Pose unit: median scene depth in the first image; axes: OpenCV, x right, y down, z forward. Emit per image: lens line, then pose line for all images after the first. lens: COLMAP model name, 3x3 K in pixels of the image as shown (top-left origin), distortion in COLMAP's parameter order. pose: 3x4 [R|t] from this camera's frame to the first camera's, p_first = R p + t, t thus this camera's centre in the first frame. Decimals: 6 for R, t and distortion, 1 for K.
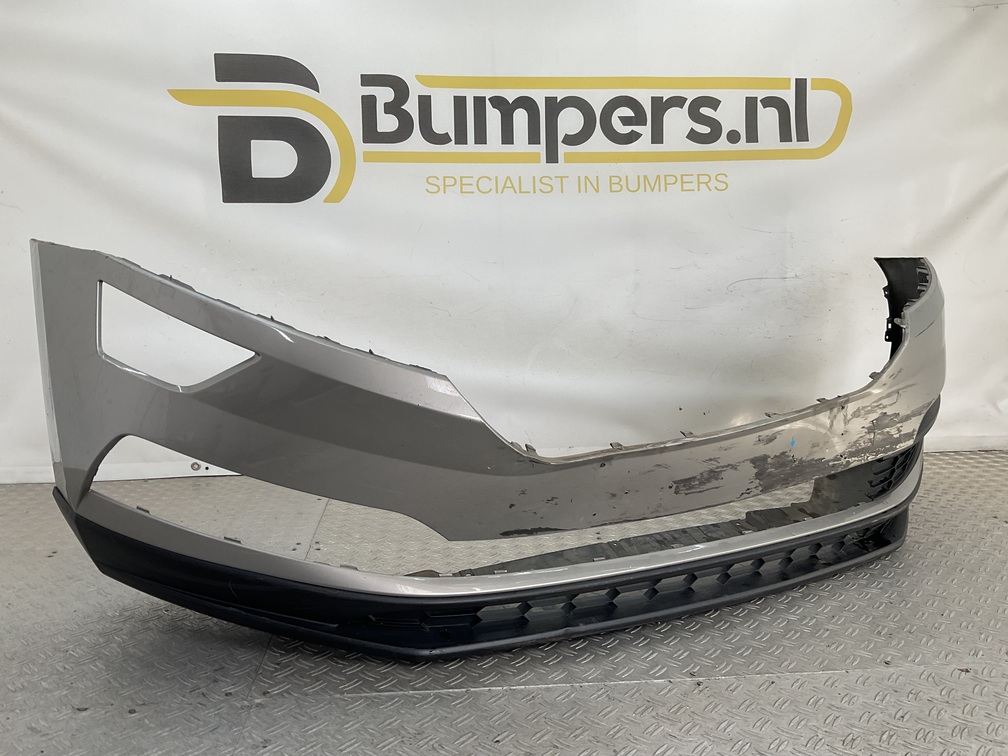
lens RADIAL K [[829.8, 0, 504.0], [0, 829.8, 378.0], [0, 0, 1]] dist [0.133204, -0.278064]
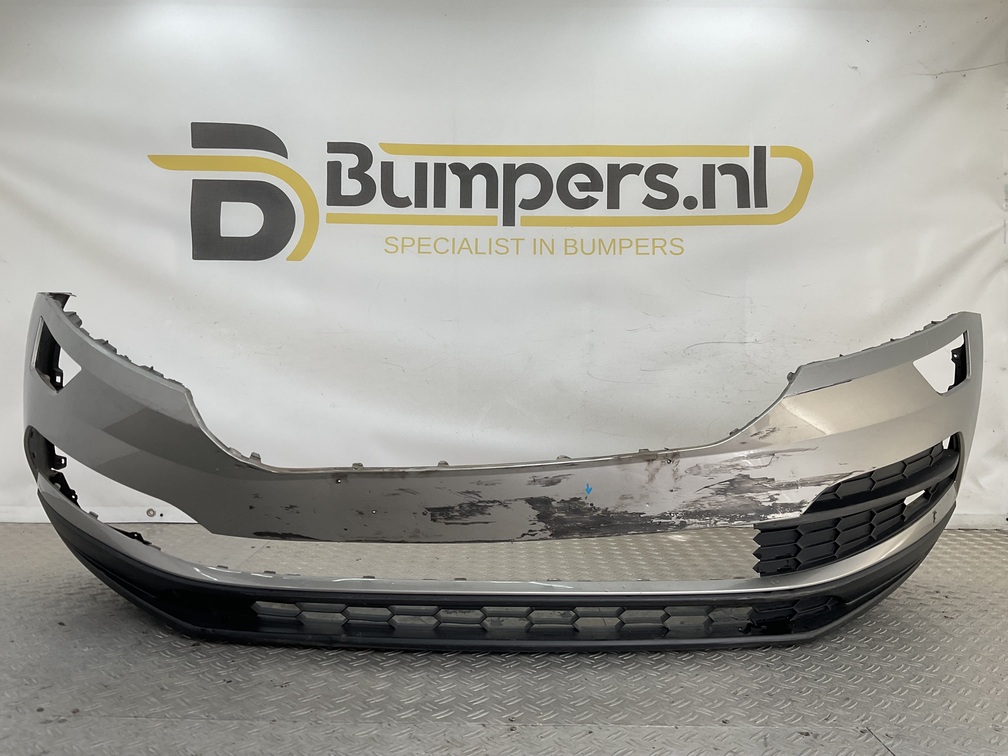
lens RADIAL K [[829.8, 0, 504.0], [0, 829.8, 378.0], [0, 0, 1]] dist [0.133204, -0.278064]
pose [[0.995765, 0.022987, -0.089012, 0.147577], [-0.031867, 0.994510, -0.099667, 0.030696], [0.086232, 0.102081, 0.991031, 0.004900]]
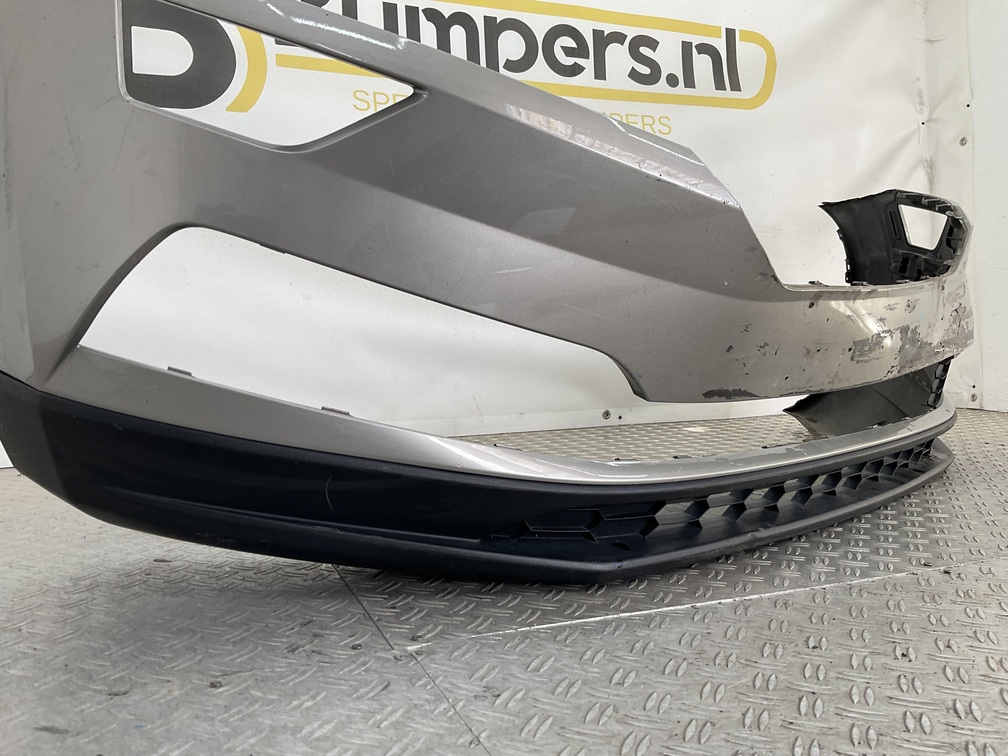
lens RADIAL K [[829.8, 0, 504.0], [0, 829.8, 378.0], [0, 0, 1]] dist [0.133204, -0.278064]
pose [[0.958685, -0.020126, 0.283758, -0.190880], [0.040959, 0.996866, -0.067680, 0.107901], [-0.281507, 0.076506, 0.956504, 0.172491]]
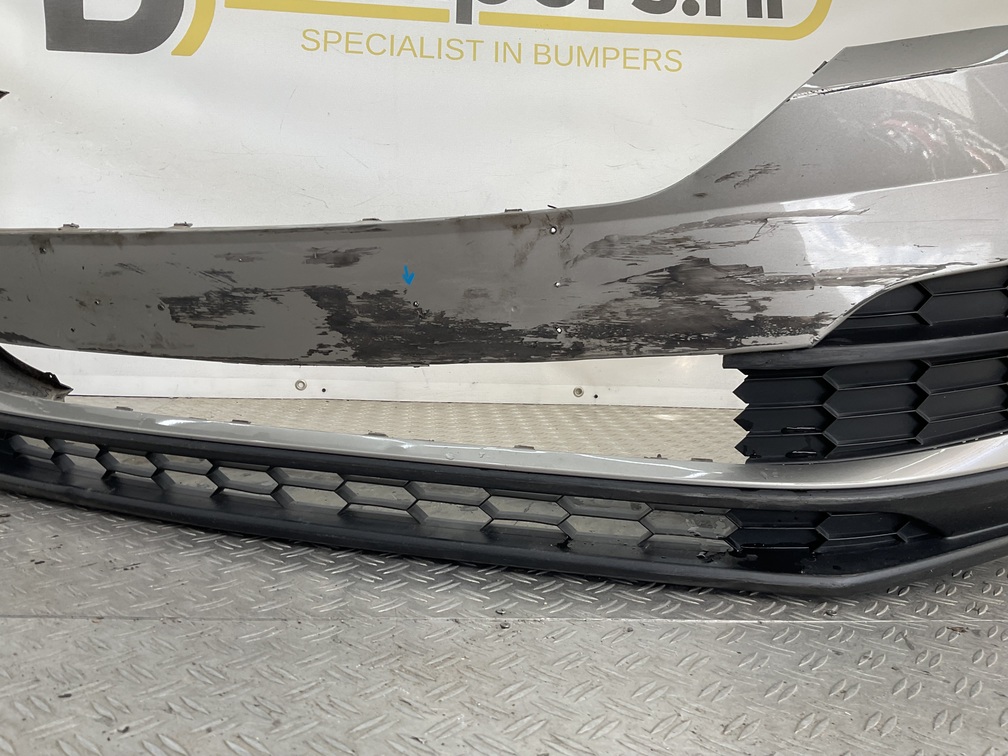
lens RADIAL K [[829.8, 0, 504.0], [0, 829.8, 378.0], [0, 0, 1]] dist [0.133204, -0.278064]
pose [[0.998907, 0.046674, 0.002508, 0.110144], [-0.046594, 0.998578, -0.025885, 0.101339], [-0.003712, 0.025740, 0.999662, 0.202988]]
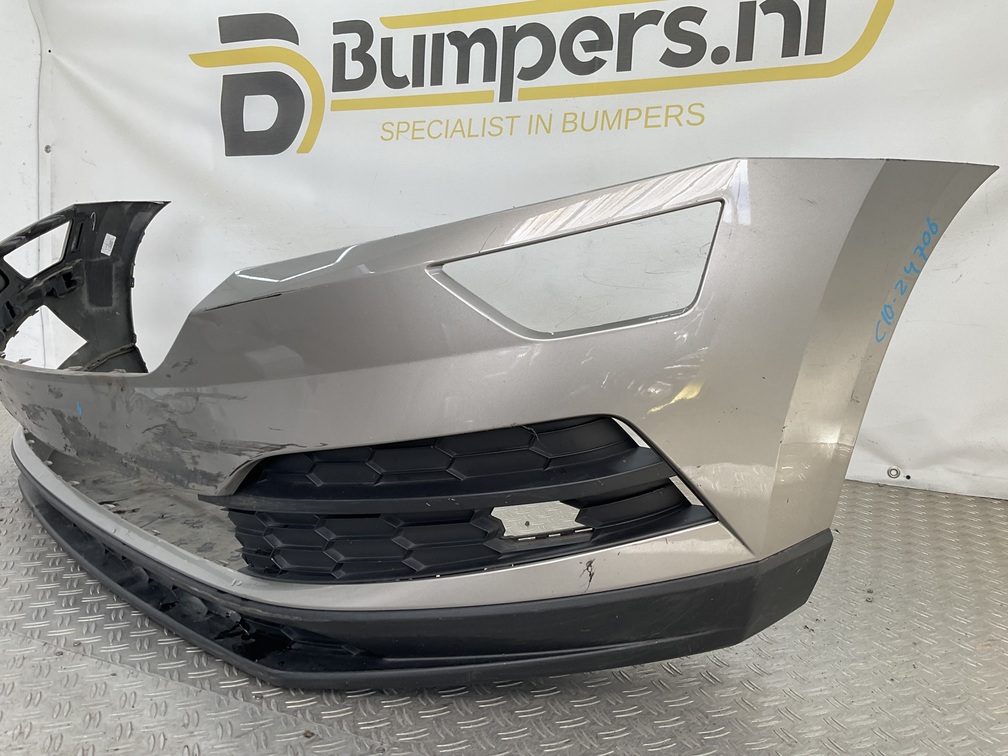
lens RADIAL K [[829.8, 0, 504.0], [0, 829.8, 378.0], [0, 0, 1]] dist [0.133204, -0.278064]
pose [[0.870726, 0.099864, -0.481522, 0.516880], [-0.087592, 0.995001, 0.047964, -0.007405], [0.483905, 0.000414, 0.875121, 0.219645]]
